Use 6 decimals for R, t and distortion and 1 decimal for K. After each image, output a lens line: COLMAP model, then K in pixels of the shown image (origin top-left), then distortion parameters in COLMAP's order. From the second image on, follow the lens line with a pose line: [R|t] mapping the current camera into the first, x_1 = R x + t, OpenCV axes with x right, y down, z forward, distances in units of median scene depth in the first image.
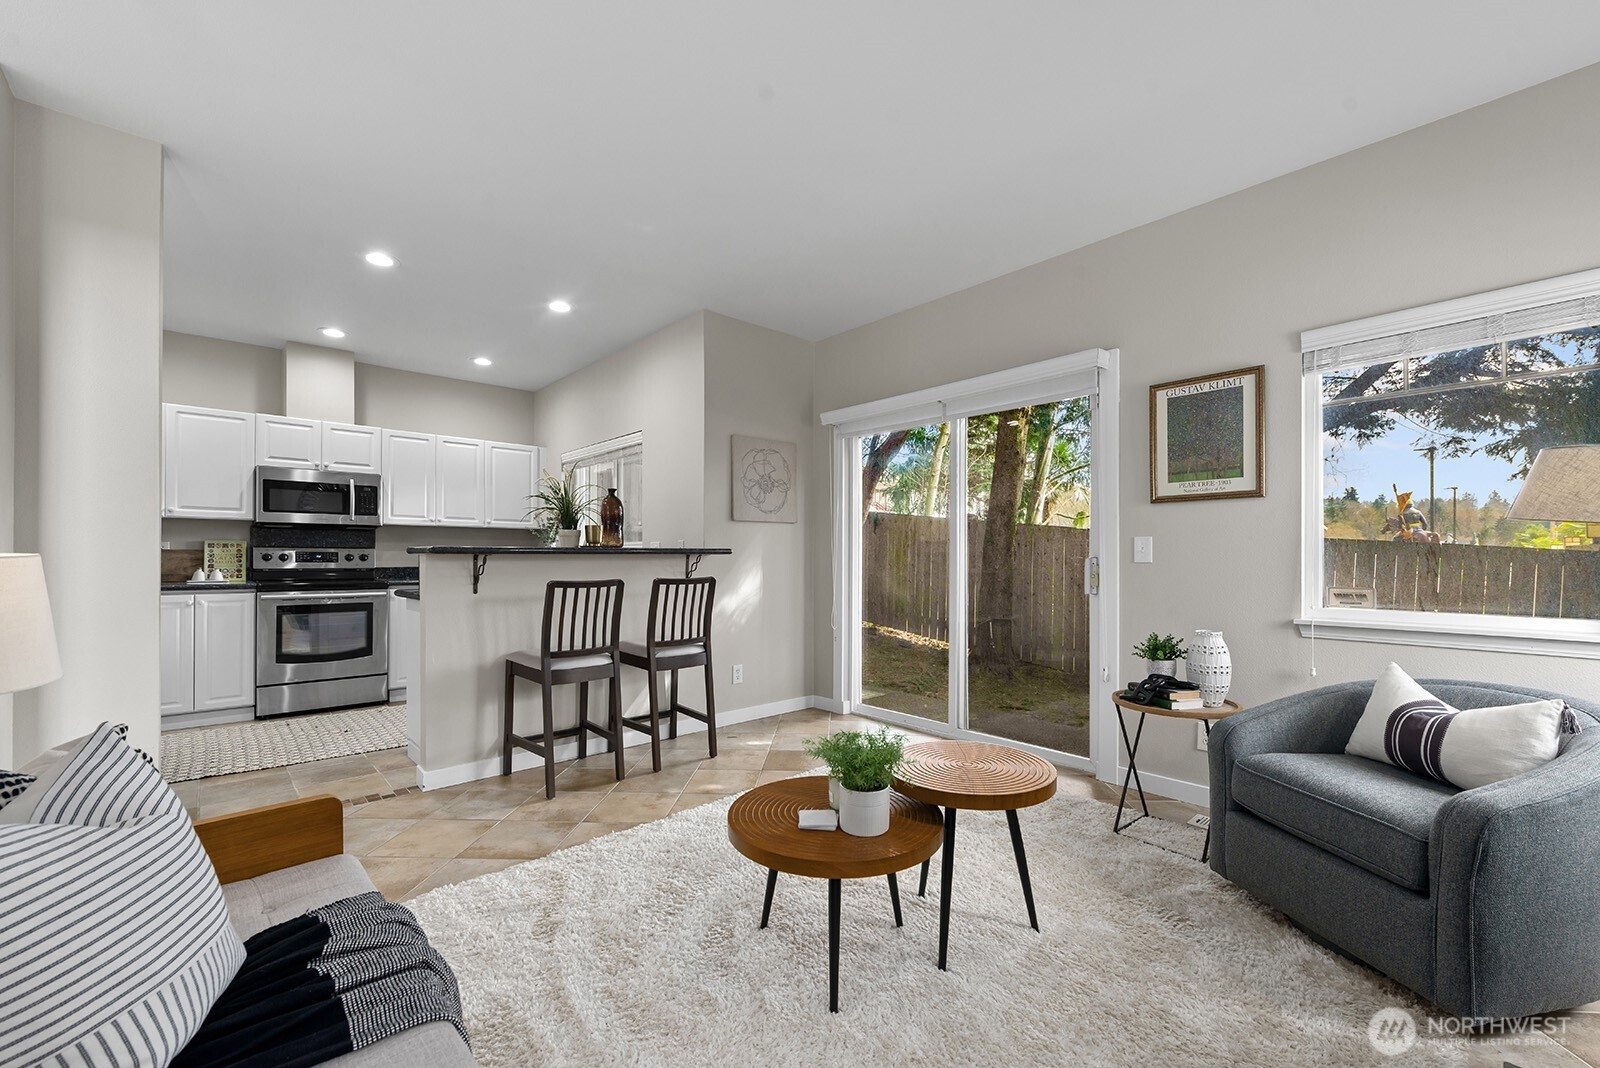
lens RADIAL K [[665.4, 0, 823.4], [0, 665.4, 549.2], [0, 0, 1]] dist [-0.000189, -0.000101]
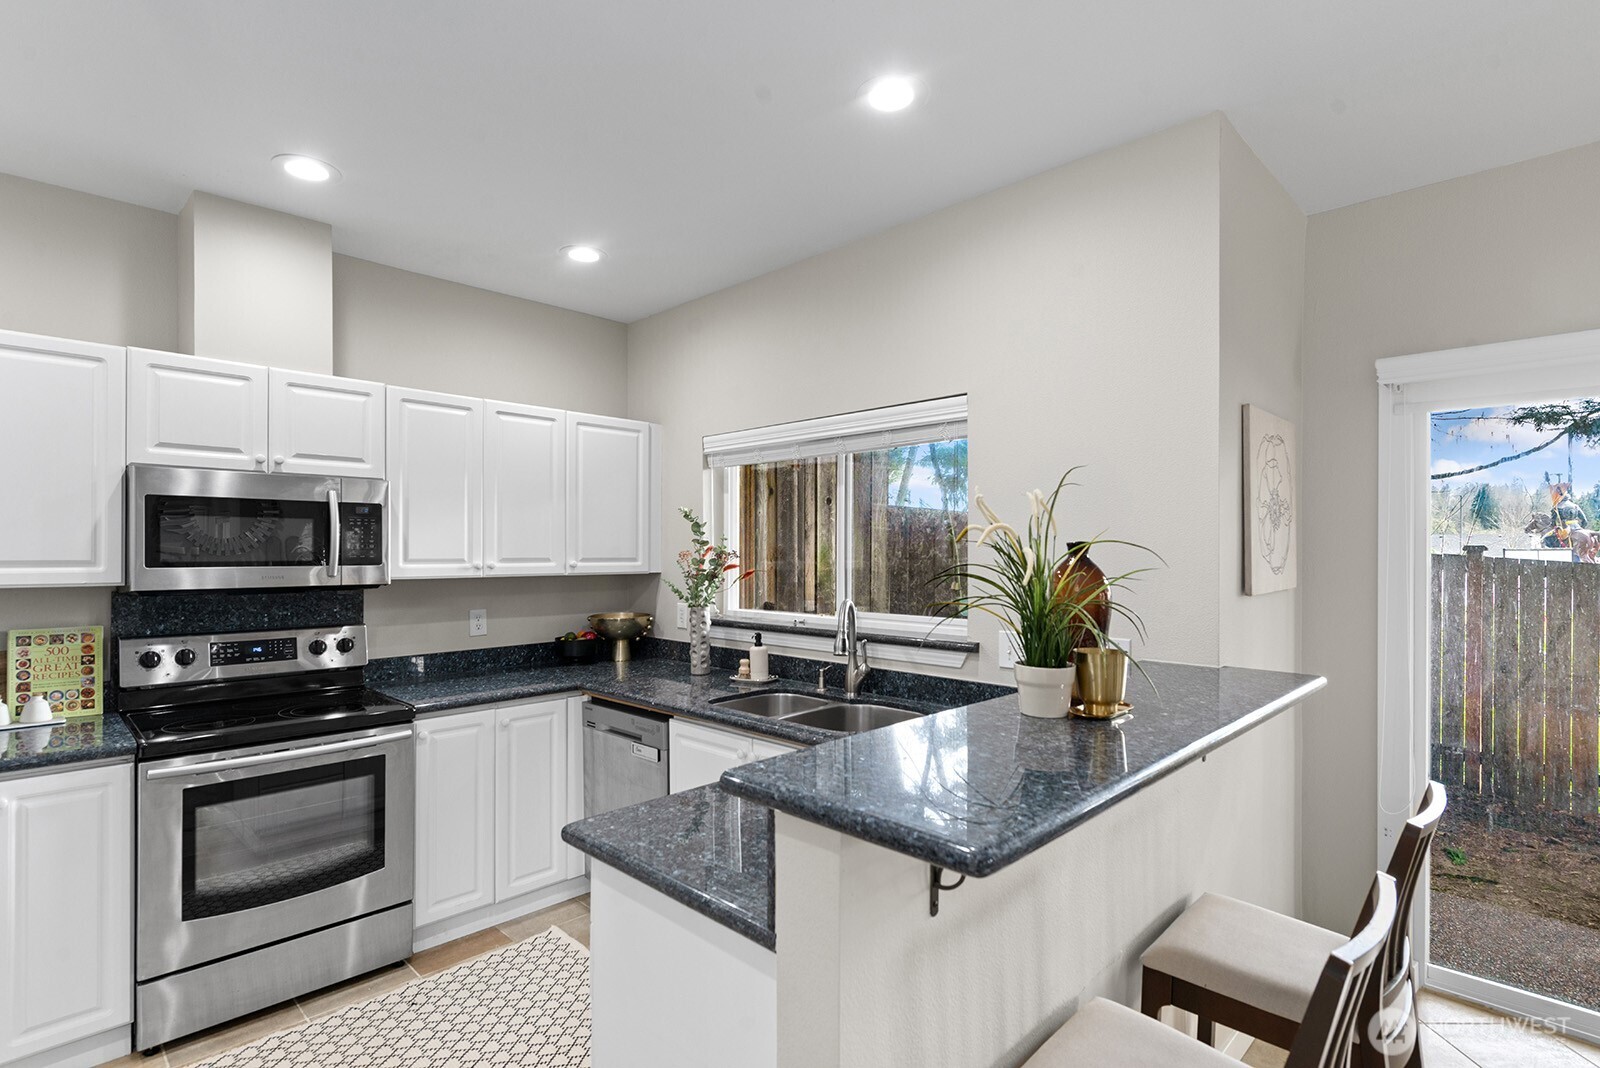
lens RADIAL K [[772.0, 0, 802.4], [0, 772.0, 541.2], [0, 0, 1]] dist [0.015963, -0.011146]
pose [[0.998923, -0.000361, 0.046393, -0.419992], [0.000263, 0.999998, 0.002116, -0.073367], [-0.046393, -0.002101, 0.998921, 0.453028]]
